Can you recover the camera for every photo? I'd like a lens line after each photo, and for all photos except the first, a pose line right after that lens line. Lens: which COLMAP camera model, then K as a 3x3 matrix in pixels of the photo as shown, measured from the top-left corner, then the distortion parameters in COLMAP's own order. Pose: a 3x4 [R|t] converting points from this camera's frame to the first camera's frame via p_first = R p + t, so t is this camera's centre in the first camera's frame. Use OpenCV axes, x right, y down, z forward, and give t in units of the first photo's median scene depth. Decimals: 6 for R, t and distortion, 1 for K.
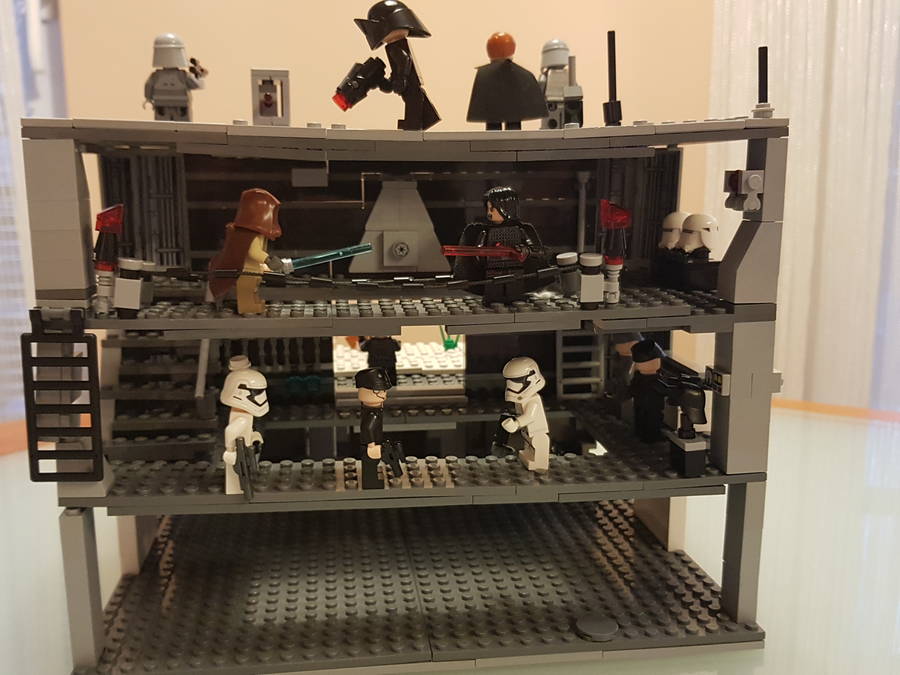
lens RADIAL K [[942.7, 0, 453.4], [0, 942.7, 338.8], [0, 0, 1]] dist [0.009392, 0.000000]
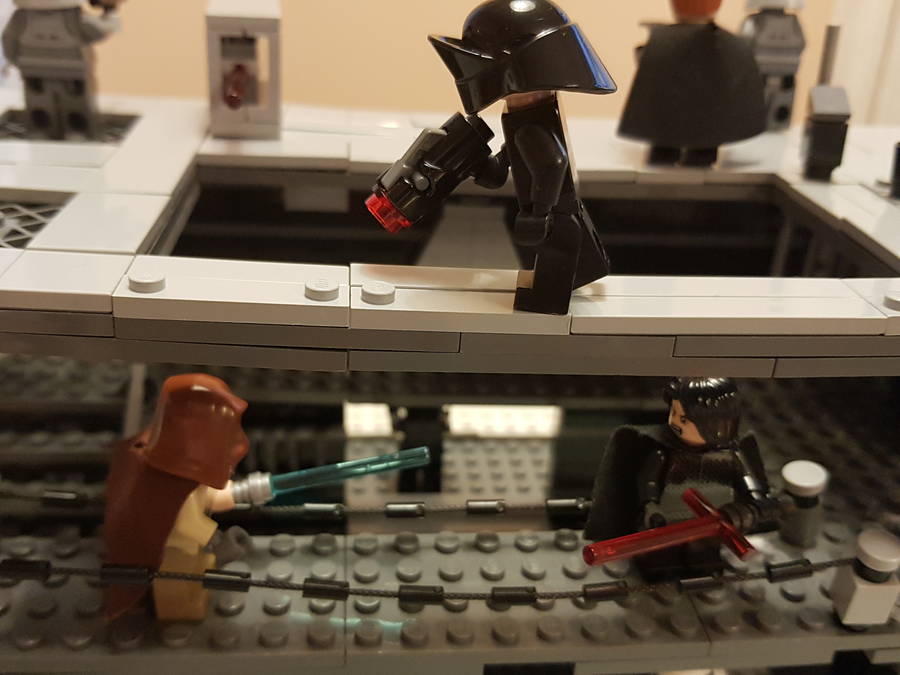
lens RADIAL K [[942.7, 0, 444.8], [0, 942.7, 336.0], [0, 0, 1]] dist [0.009392, 0.000000]
pose [[0.997912, 0.064177, -0.007328, -0.078247], [-0.060350, 0.966771, 0.248420, -0.283040], [0.023027, -0.247459, 0.968625, 0.519080]]
